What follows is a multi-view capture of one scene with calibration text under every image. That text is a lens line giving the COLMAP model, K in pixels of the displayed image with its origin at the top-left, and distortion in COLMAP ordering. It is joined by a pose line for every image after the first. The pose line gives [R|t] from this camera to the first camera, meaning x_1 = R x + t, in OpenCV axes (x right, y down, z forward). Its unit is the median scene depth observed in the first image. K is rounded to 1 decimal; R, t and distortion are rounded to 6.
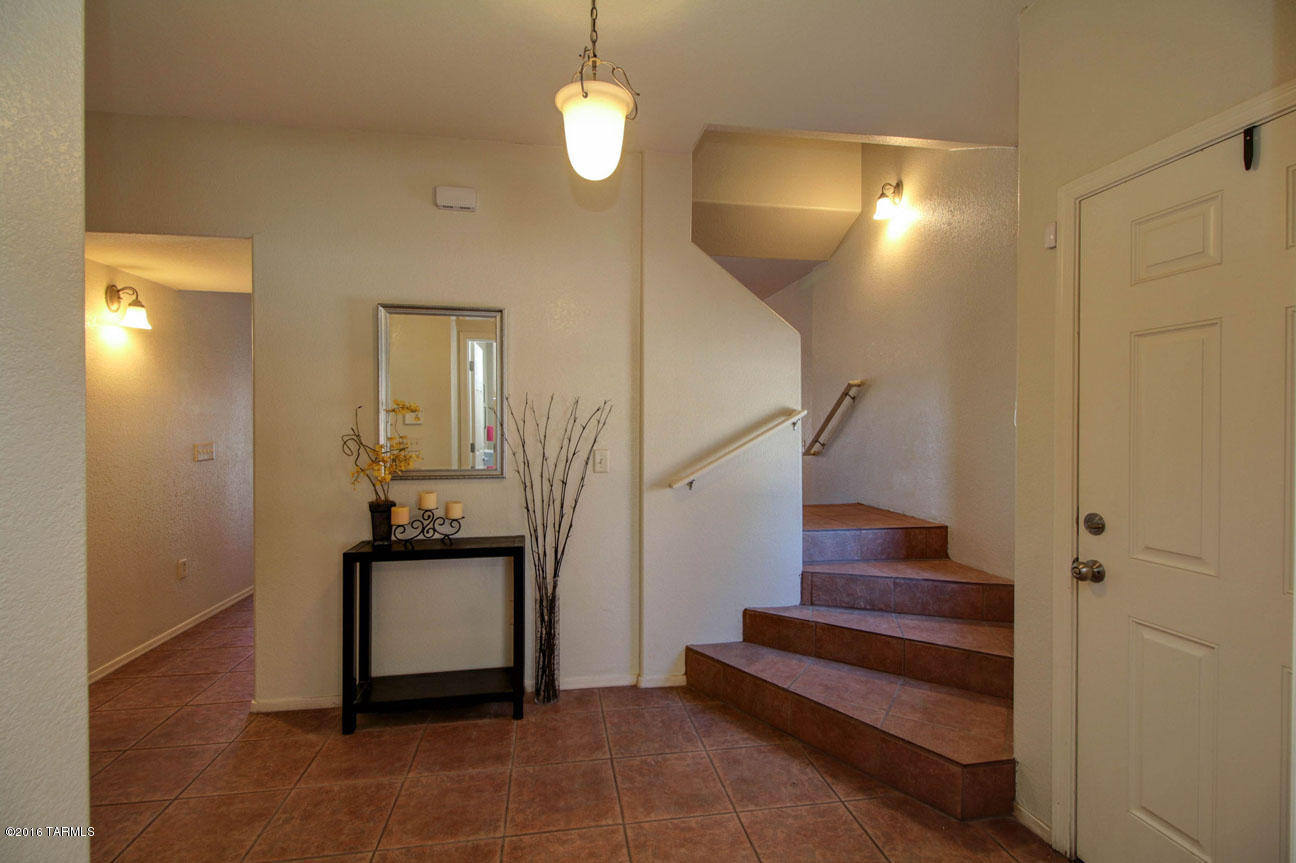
lens RADIAL K [[593.8, 0, 645.1], [0, 593.8, 431.1], [0, 0, 1]] dist [0.003462, 0.000106]
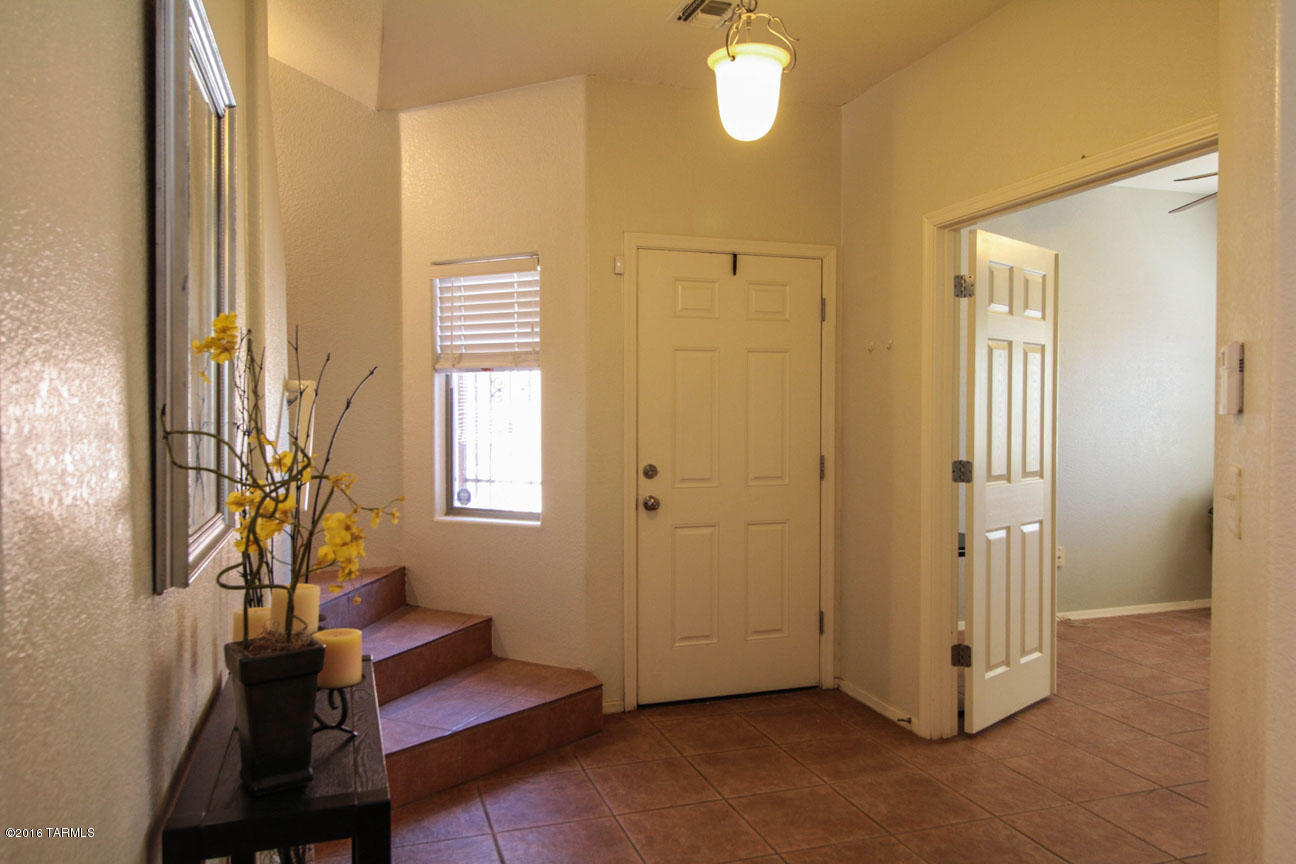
lens RADIAL K [[902.2, 0, 644.8], [0, 902.2, 426.4], [0, 0, 1]] dist [0.002657, -0.000003]
pose [[-0.156881, -0.025383, 0.987291, -1.424646], [0.004102, 0.999644, 0.026353, -0.015033], [-0.987609, 0.008185, -0.156721, 1.333044]]
